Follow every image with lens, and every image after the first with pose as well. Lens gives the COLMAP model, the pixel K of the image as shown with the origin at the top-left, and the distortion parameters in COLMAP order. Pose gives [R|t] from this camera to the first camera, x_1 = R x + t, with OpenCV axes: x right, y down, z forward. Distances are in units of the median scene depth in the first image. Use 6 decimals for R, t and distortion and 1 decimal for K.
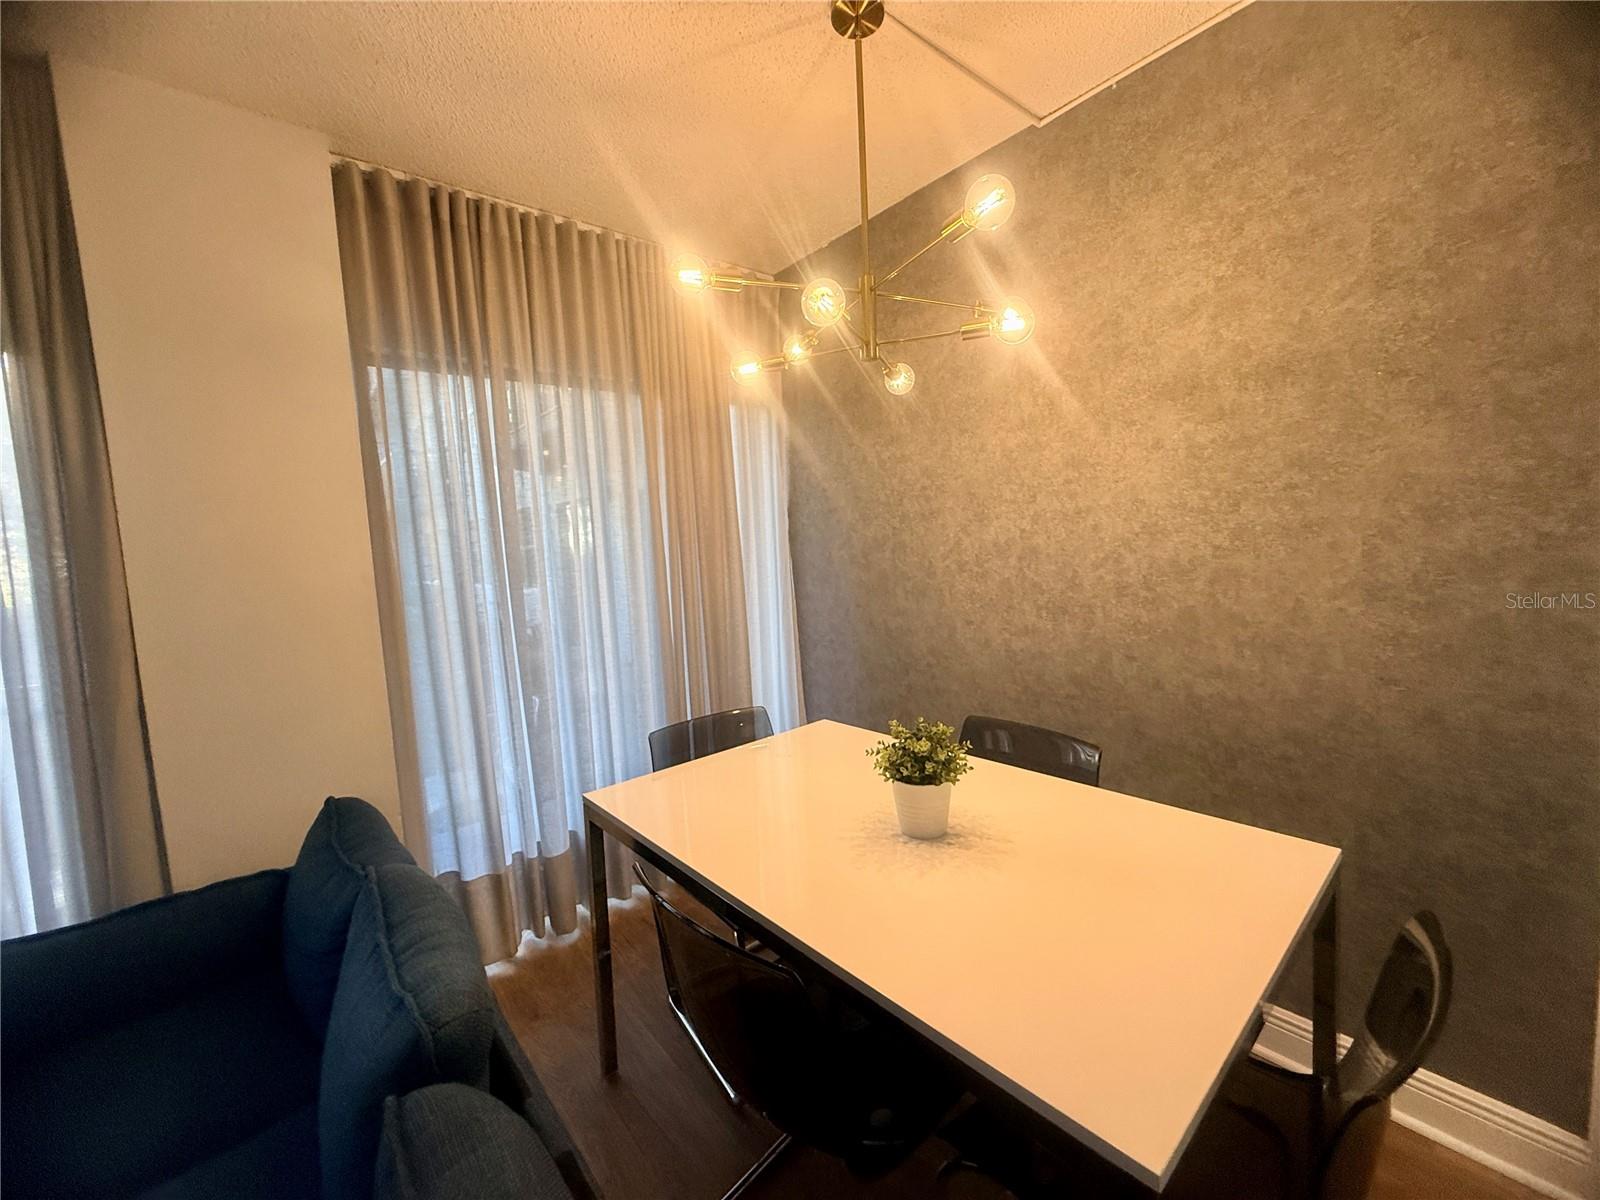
lens RADIAL K [[639.9, 0, 795.4], [0, 639.9, 595.0], [0, 0, 1]] dist [-0.000556, 0.000189]
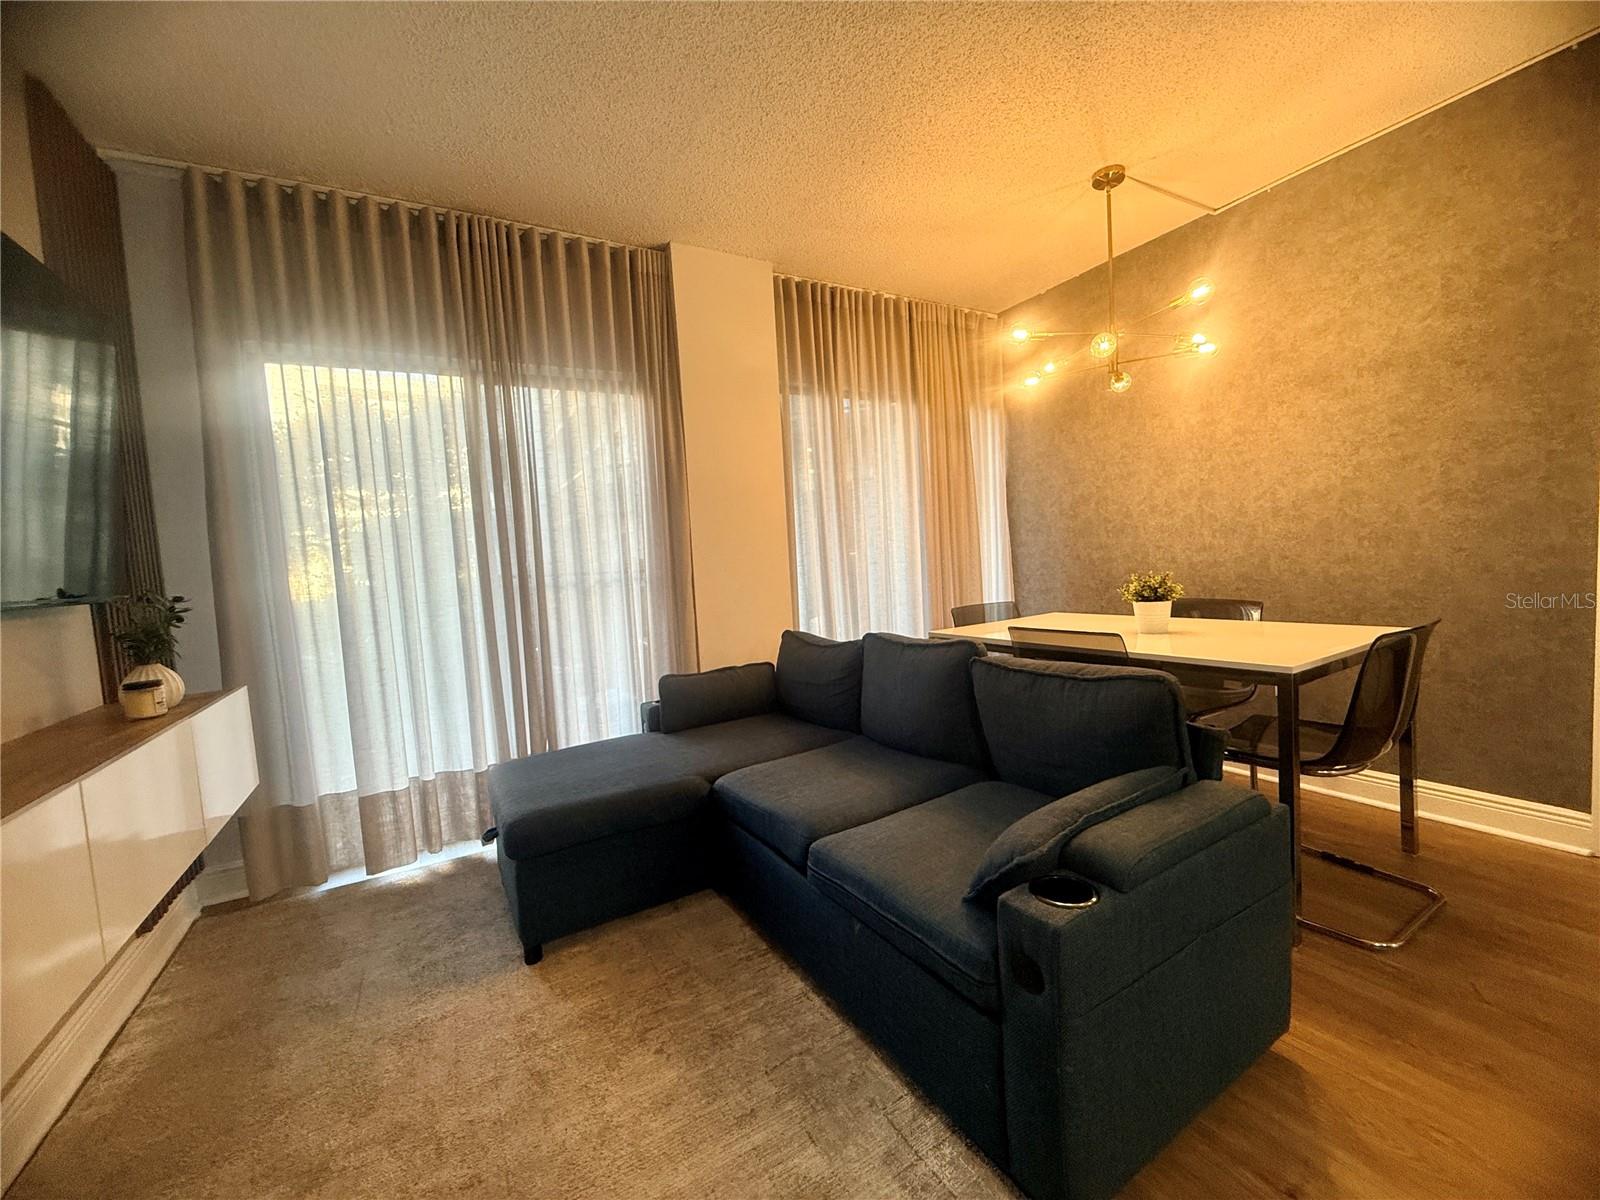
lens RADIAL K [[639.9, 0, 795.0], [0, 639.9, 595.2], [0, 0, 1]] dist [-0.000556, 0.000189]
pose [[0.984801, 0.003763, -0.173644, -0.385732], [-0.007126, 0.999799, -0.018747, 0.247683], [0.173538, 0.019700, 0.984630, -0.757368]]
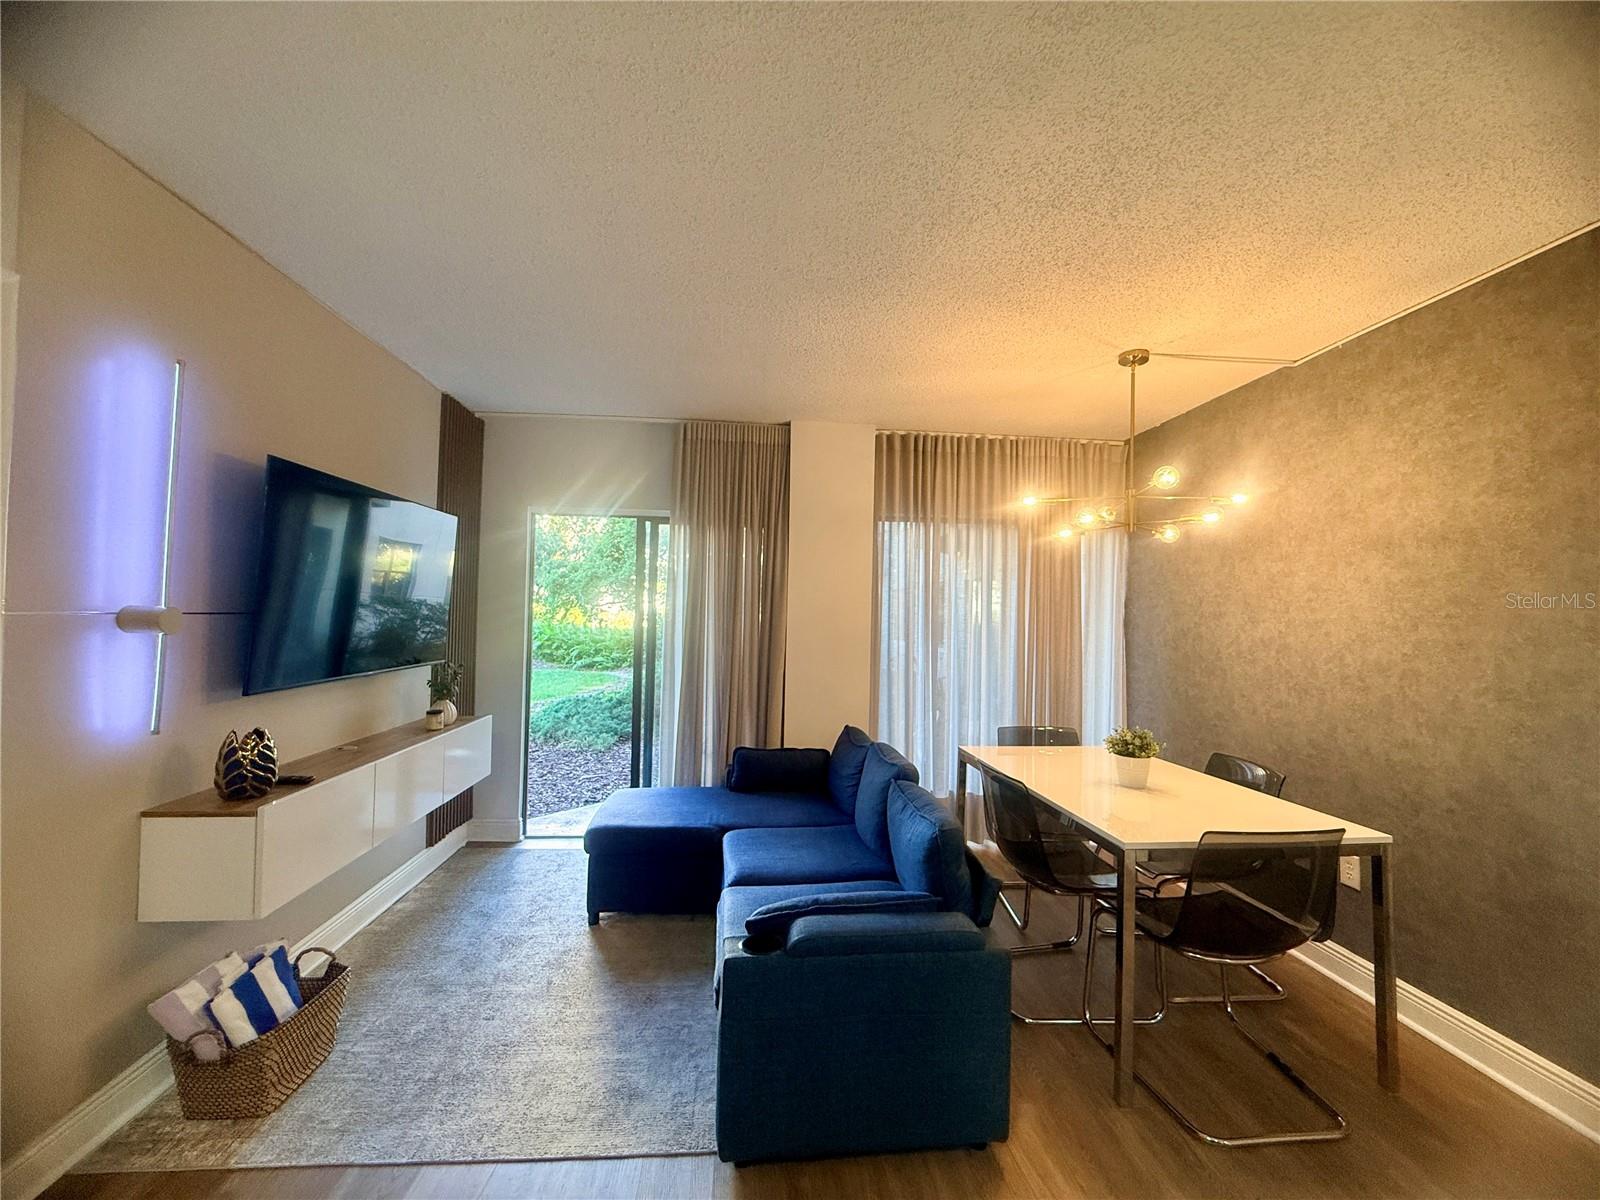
lens RADIAL K [[639.9, 0, 796.2], [0, 639.9, 596.7], [0, 0, 1]] dist [-0.000556, 0.000189]
pose [[0.816629, 0.055471, -0.574492, 0.357673], [-0.116159, 0.990799, -0.069450, 0.053463], [0.565354, 0.123448, 0.815559, -0.926273]]
